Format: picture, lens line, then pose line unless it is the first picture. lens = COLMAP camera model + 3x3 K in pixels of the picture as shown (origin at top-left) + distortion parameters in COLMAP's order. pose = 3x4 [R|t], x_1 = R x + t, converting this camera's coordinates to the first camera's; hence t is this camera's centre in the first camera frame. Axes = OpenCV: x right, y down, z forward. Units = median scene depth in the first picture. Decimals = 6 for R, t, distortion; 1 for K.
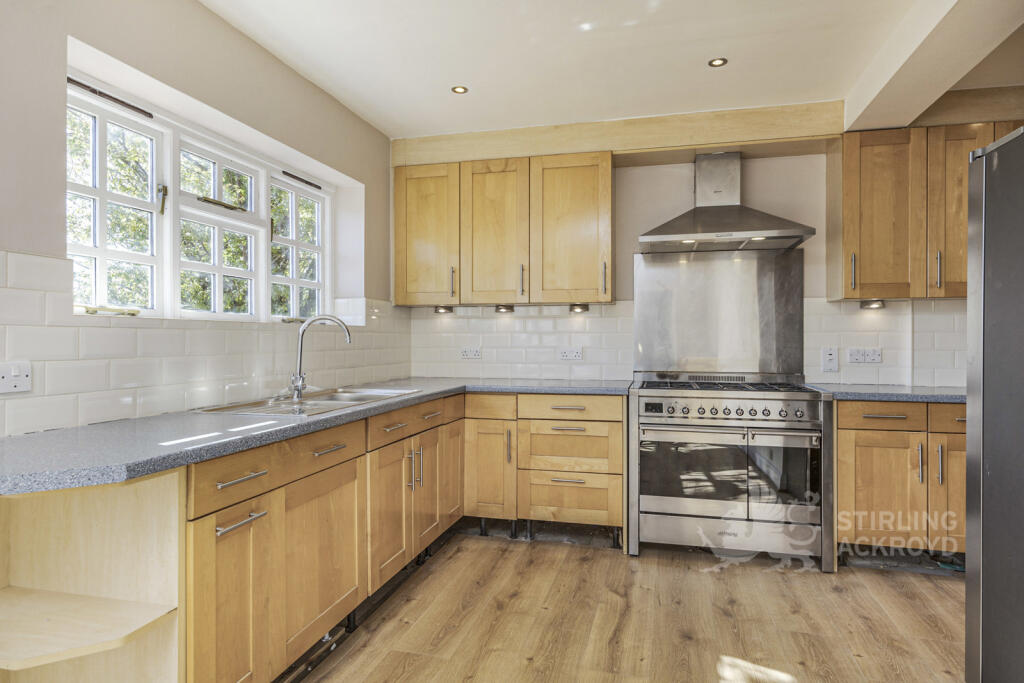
lens RADIAL K [[568.2, 0, 512.0], [0, 568.2, 341.5], [0, 0, 1]] dist [0.002512, 0.000592]
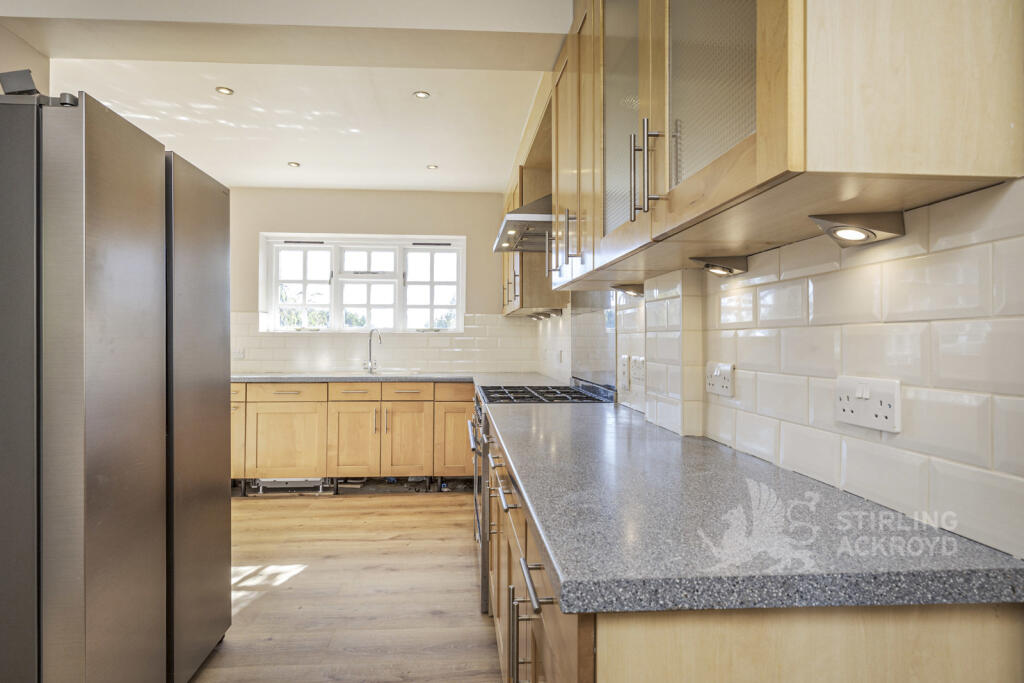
lens RADIAL K [[568.2, 0, 512.0], [0, 568.2, 341.5], [0, 0, 1]] dist [0.002512, 0.000592]
pose [[0.333831, 0.001739, -0.942631, 1.469654], [-0.007133, 0.999974, -0.000681, -0.004855], [0.942606, 0.006952, 0.333835, 0.796061]]
